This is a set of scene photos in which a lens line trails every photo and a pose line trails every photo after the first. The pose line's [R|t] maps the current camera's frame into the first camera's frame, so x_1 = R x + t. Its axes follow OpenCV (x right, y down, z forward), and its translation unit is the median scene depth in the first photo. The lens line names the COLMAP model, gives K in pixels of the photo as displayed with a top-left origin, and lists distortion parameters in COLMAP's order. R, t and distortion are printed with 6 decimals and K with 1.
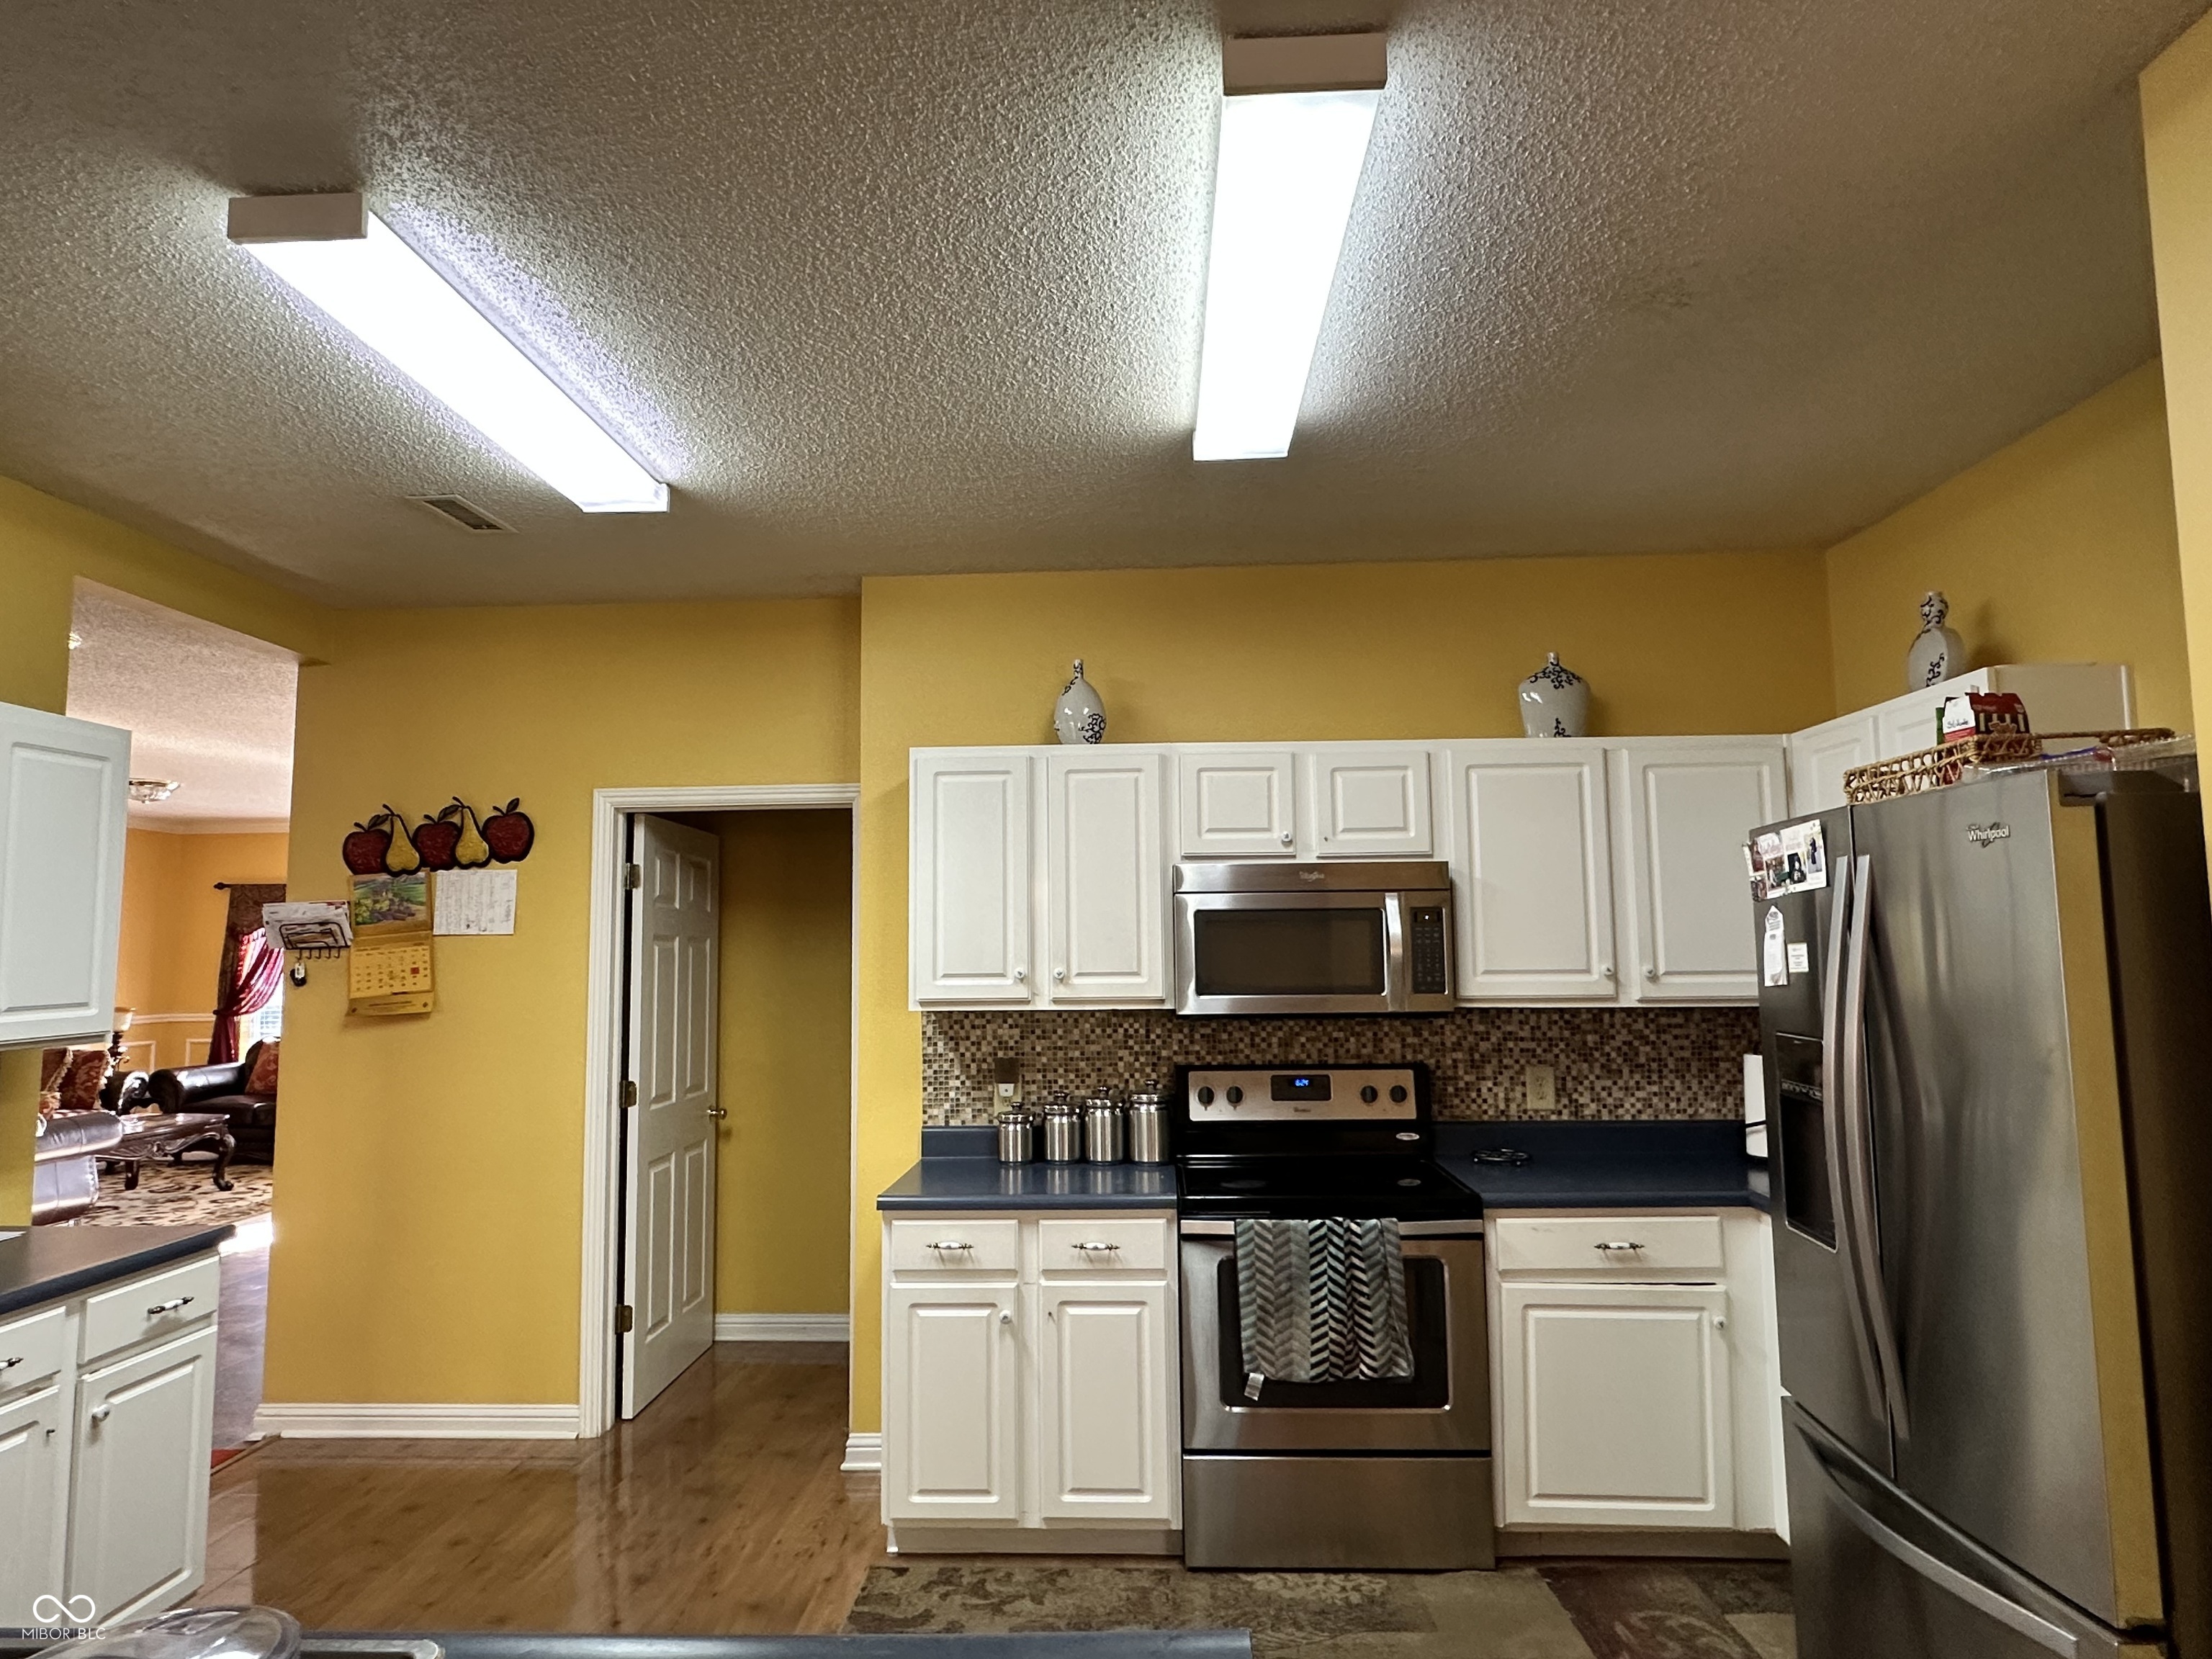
lens RADIAL K [[1244.7, 0, 1108.5], [0, 1244.7, 834.6], [0, 0, 1]] dist [-0.007990, -0.000252]
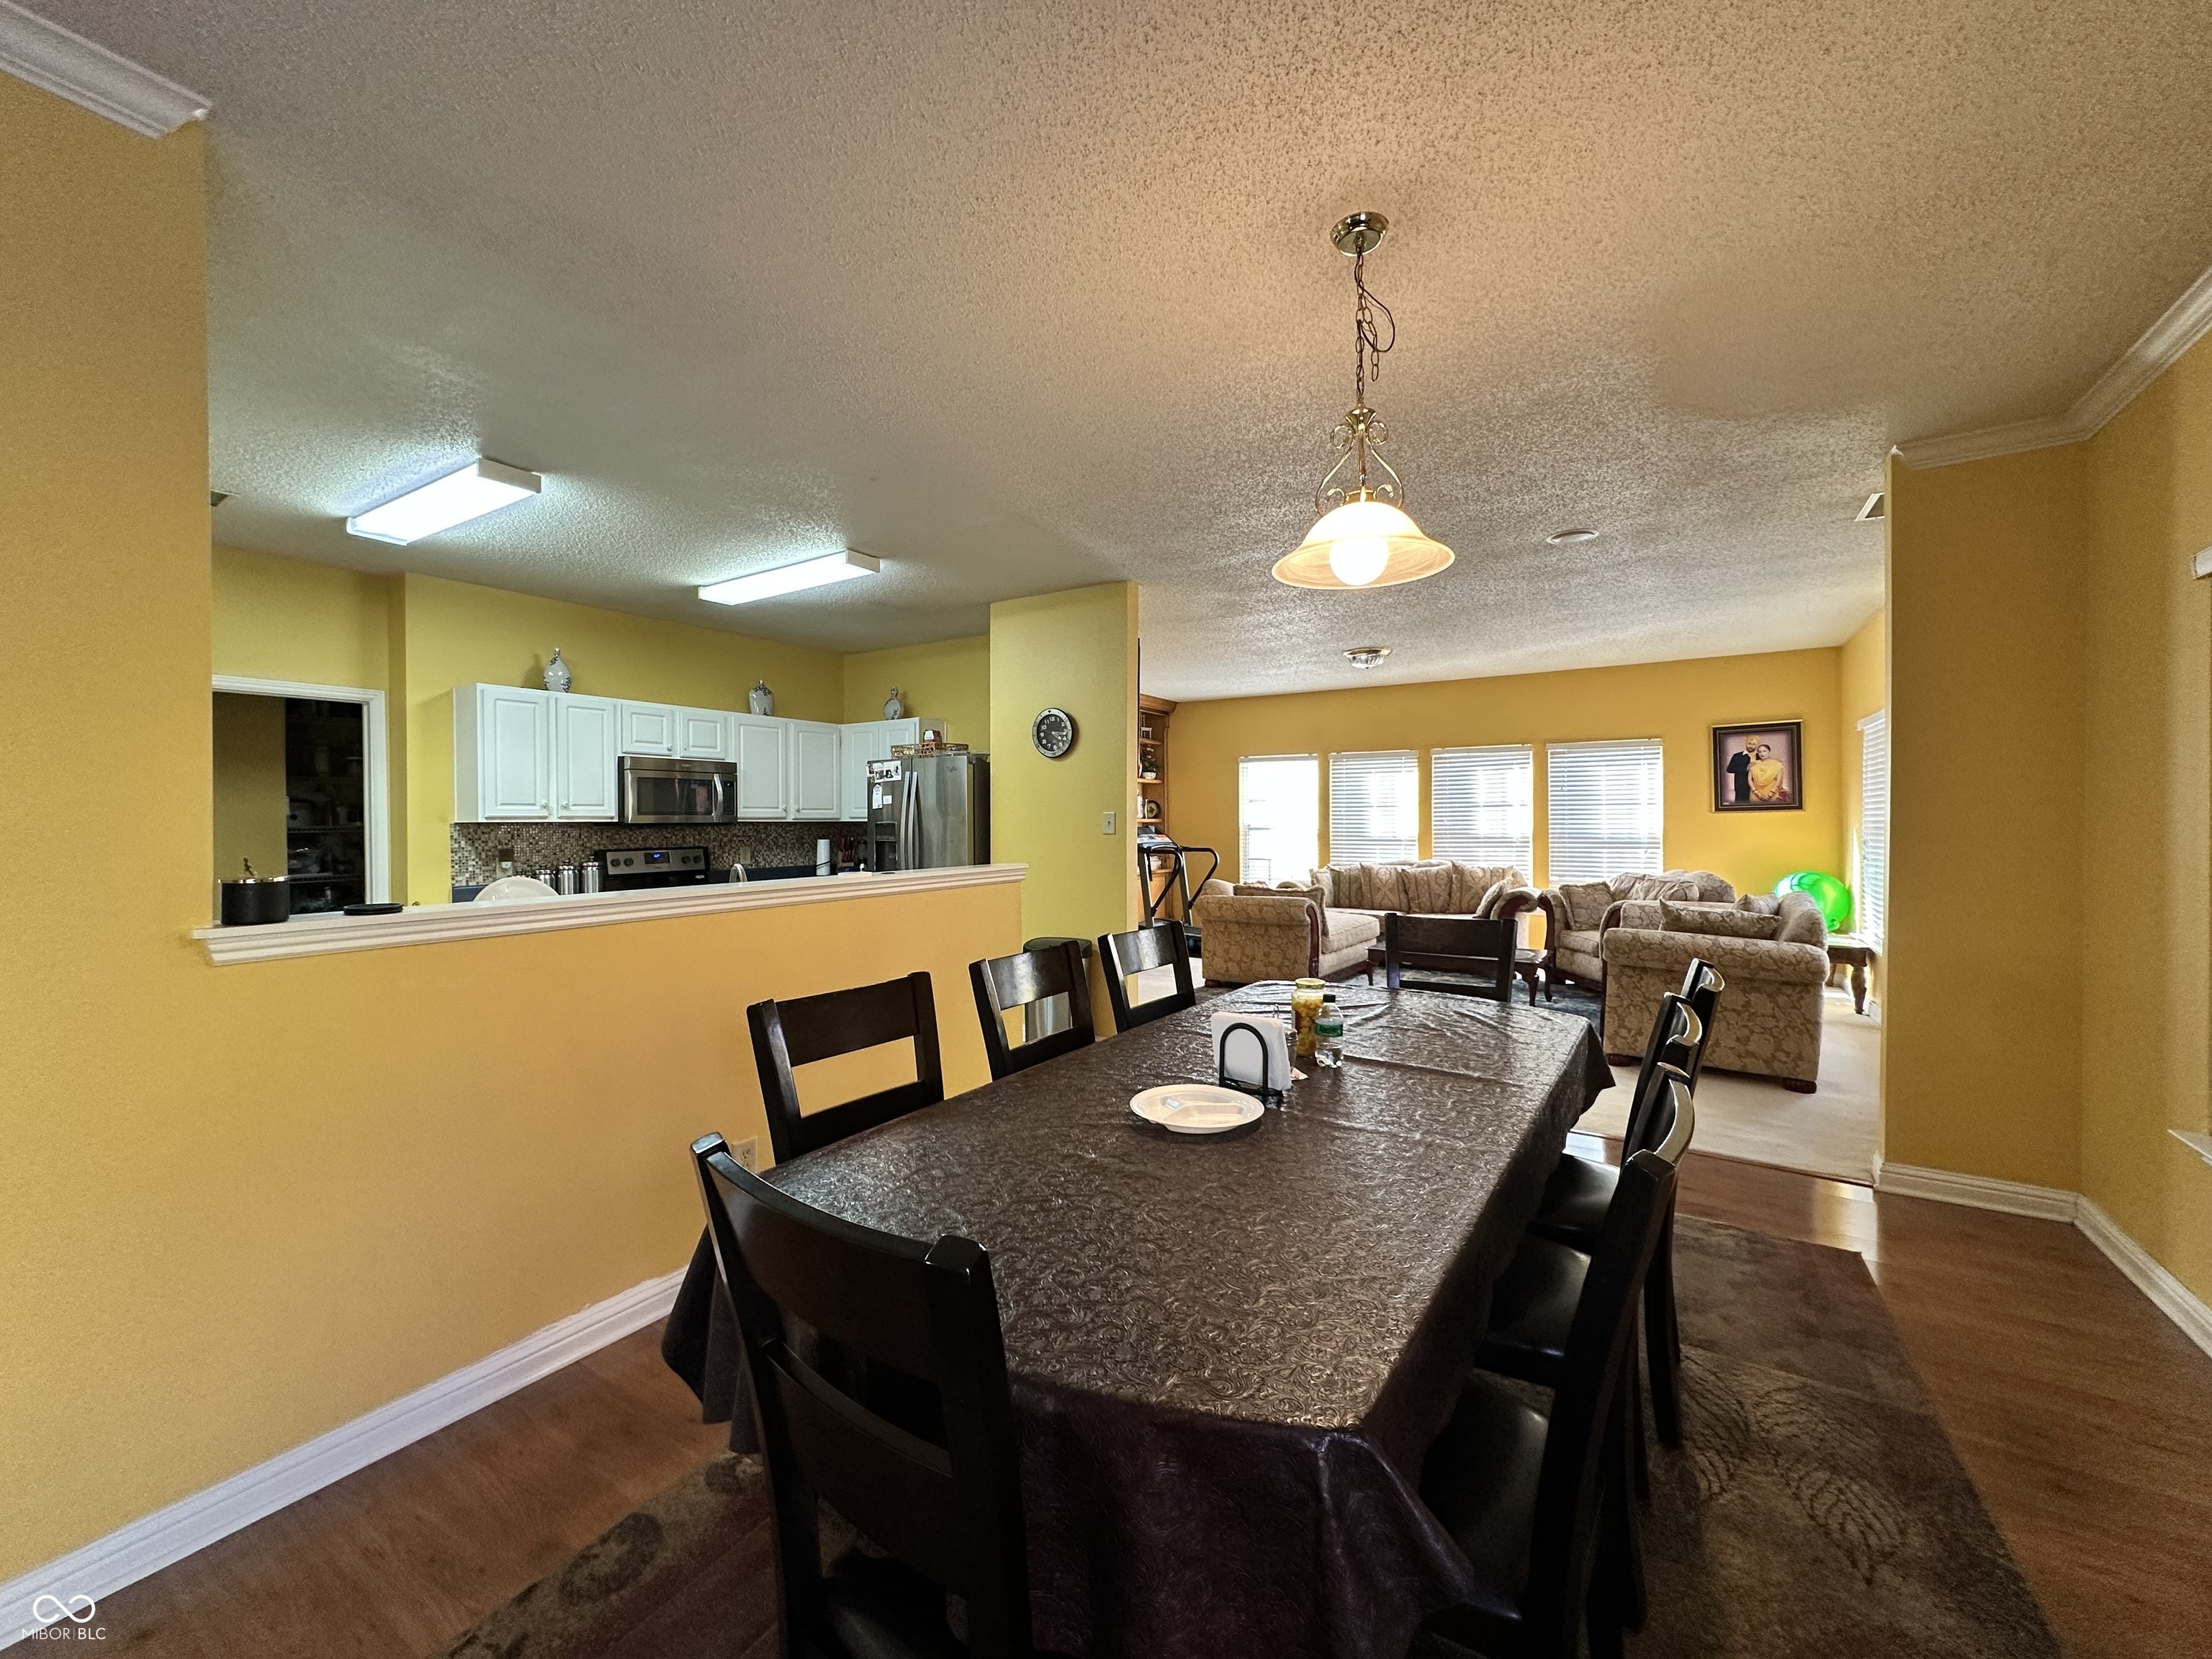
lens RADIAL K [[877.2, 0, 1101.4], [0, 877.2, 822.2], [0, 0, 1]] dist [-0.002389, -0.000166]
pose [[0.505665, 0.006187, 0.862708, -0.778883], [-0.081613, 0.995833, 0.040695, 0.008410], [-0.858861, -0.090986, 0.504063, -0.467425]]
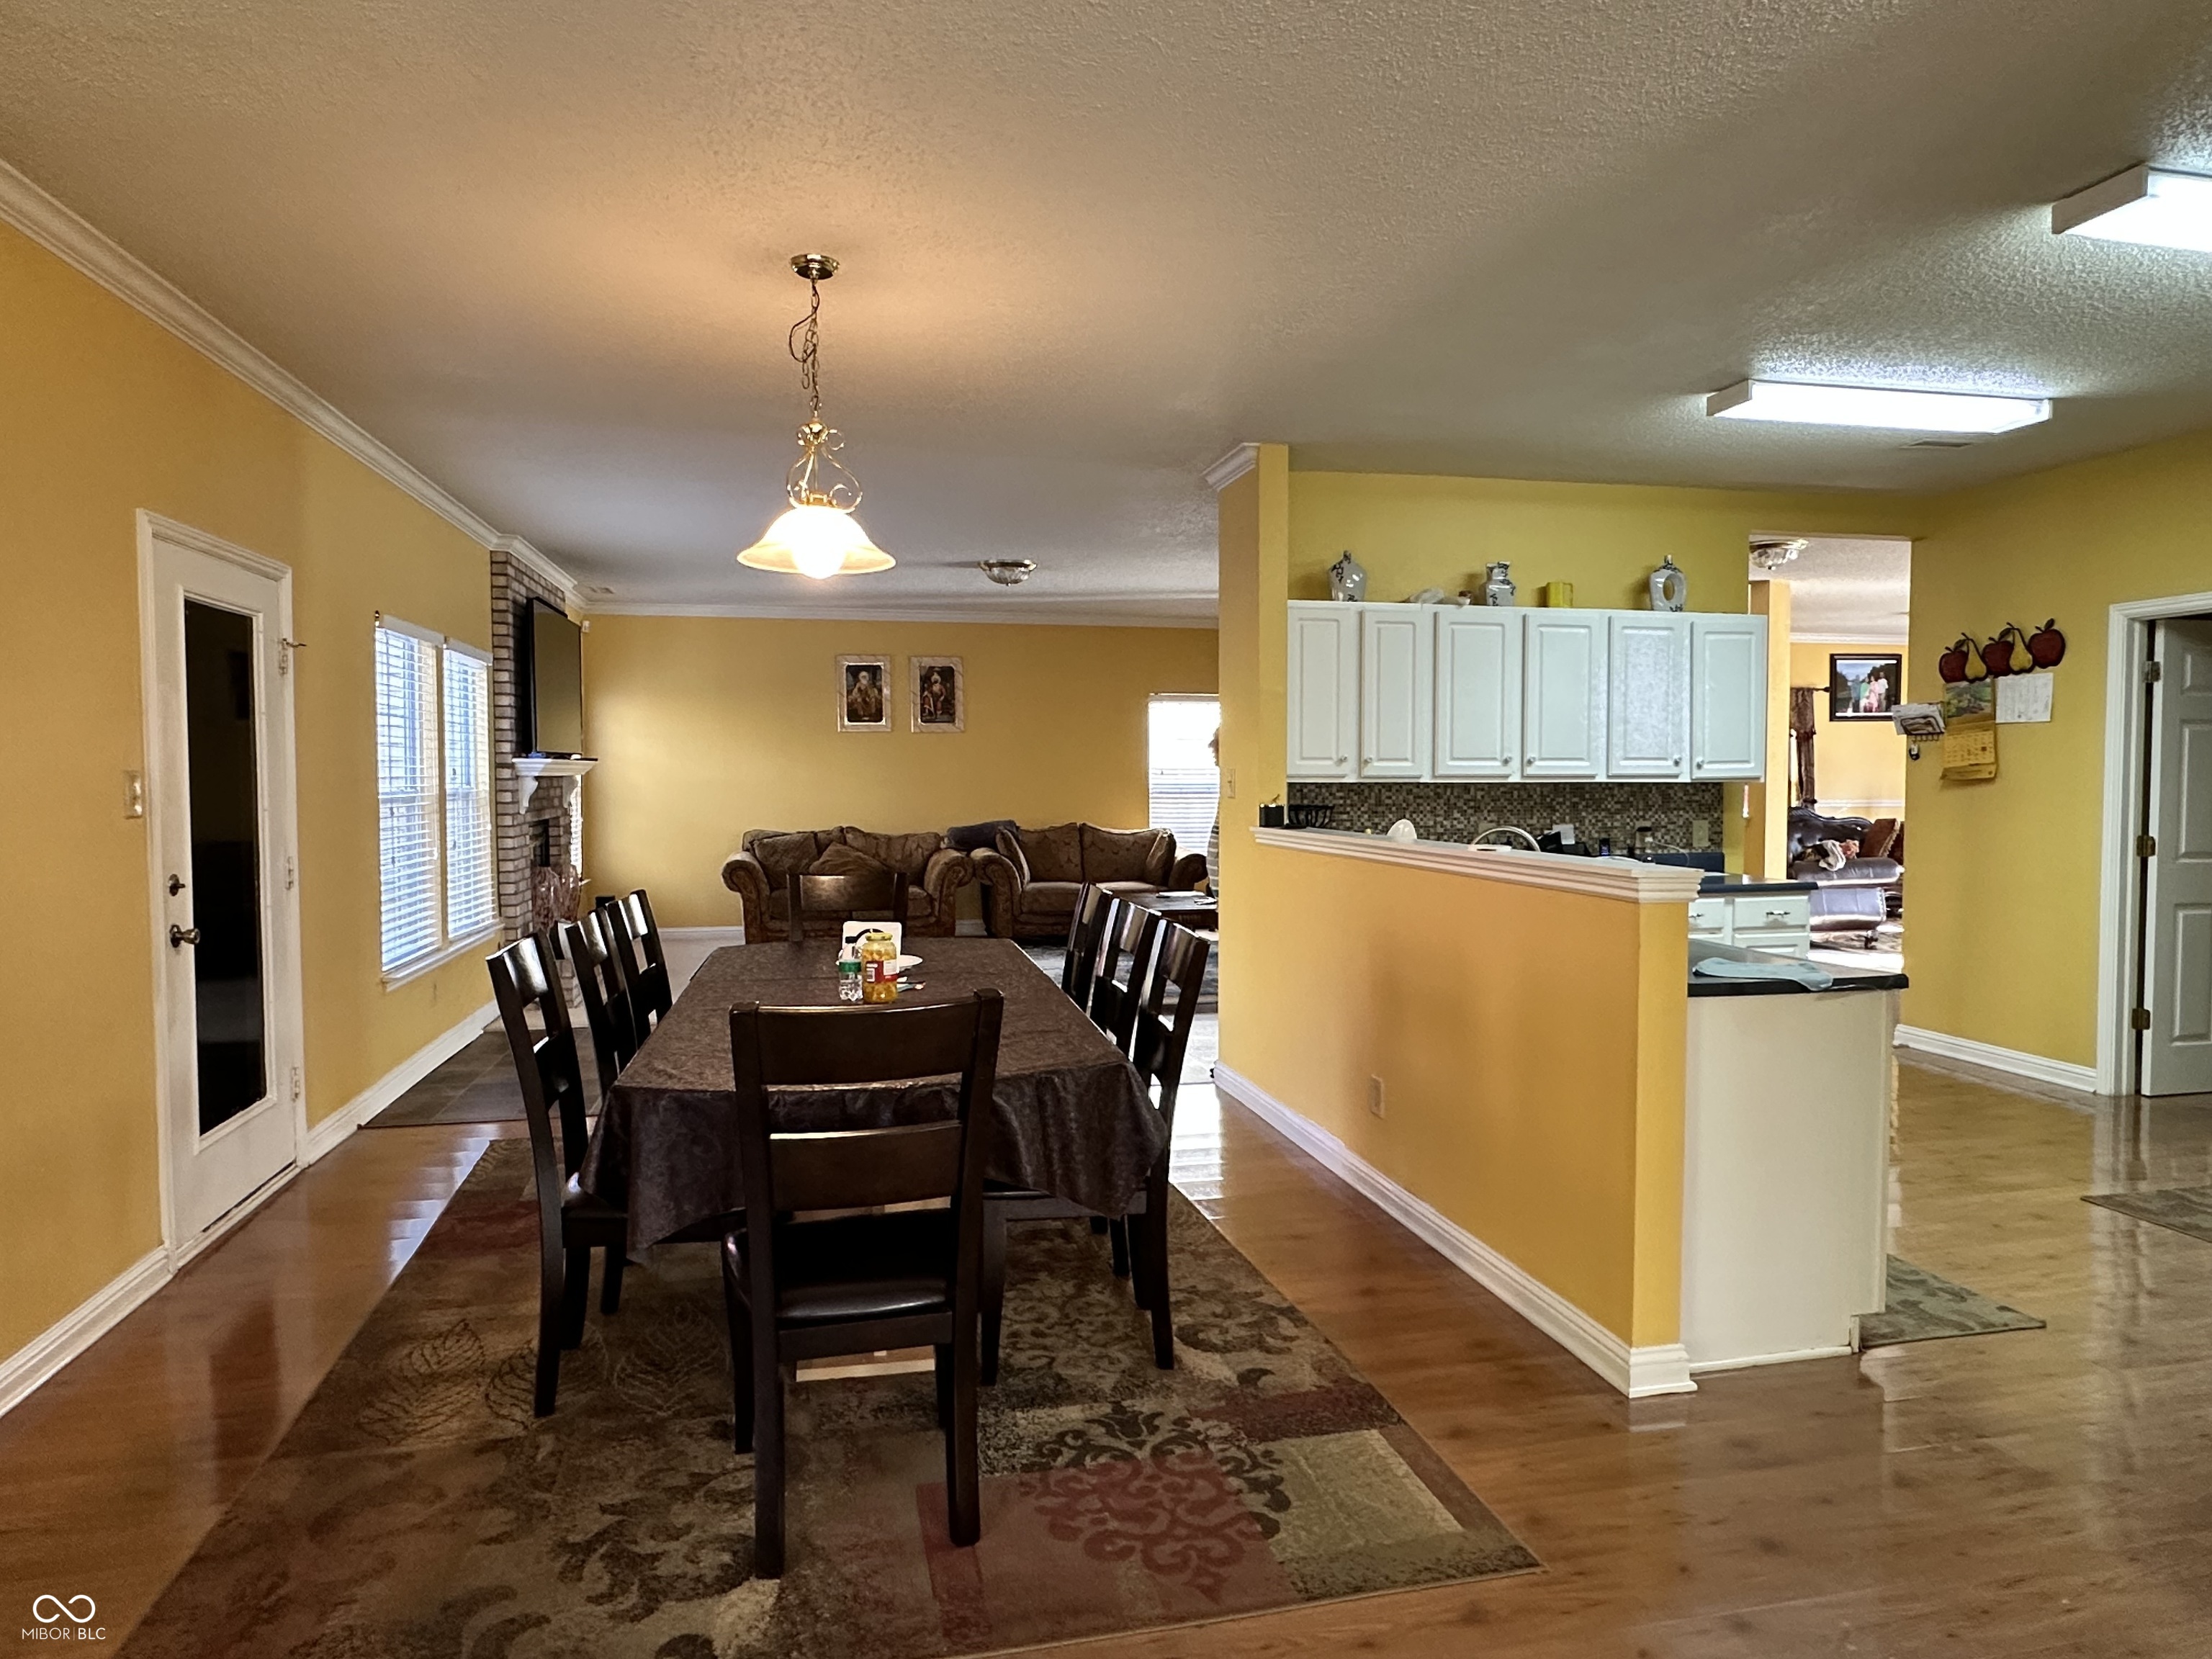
lens RADIAL K [[1317.4, 0, 1104.1], [0, 1317.4, 827.8], [0, 0, 1]] dist [0.000408, 0.000040]
pose [[0.257128, 0.053588, -0.964890, 0.677476], [0.090639, 0.992723, 0.079287, -0.011830], [0.962117, -0.107844, 0.250400, -0.373084]]
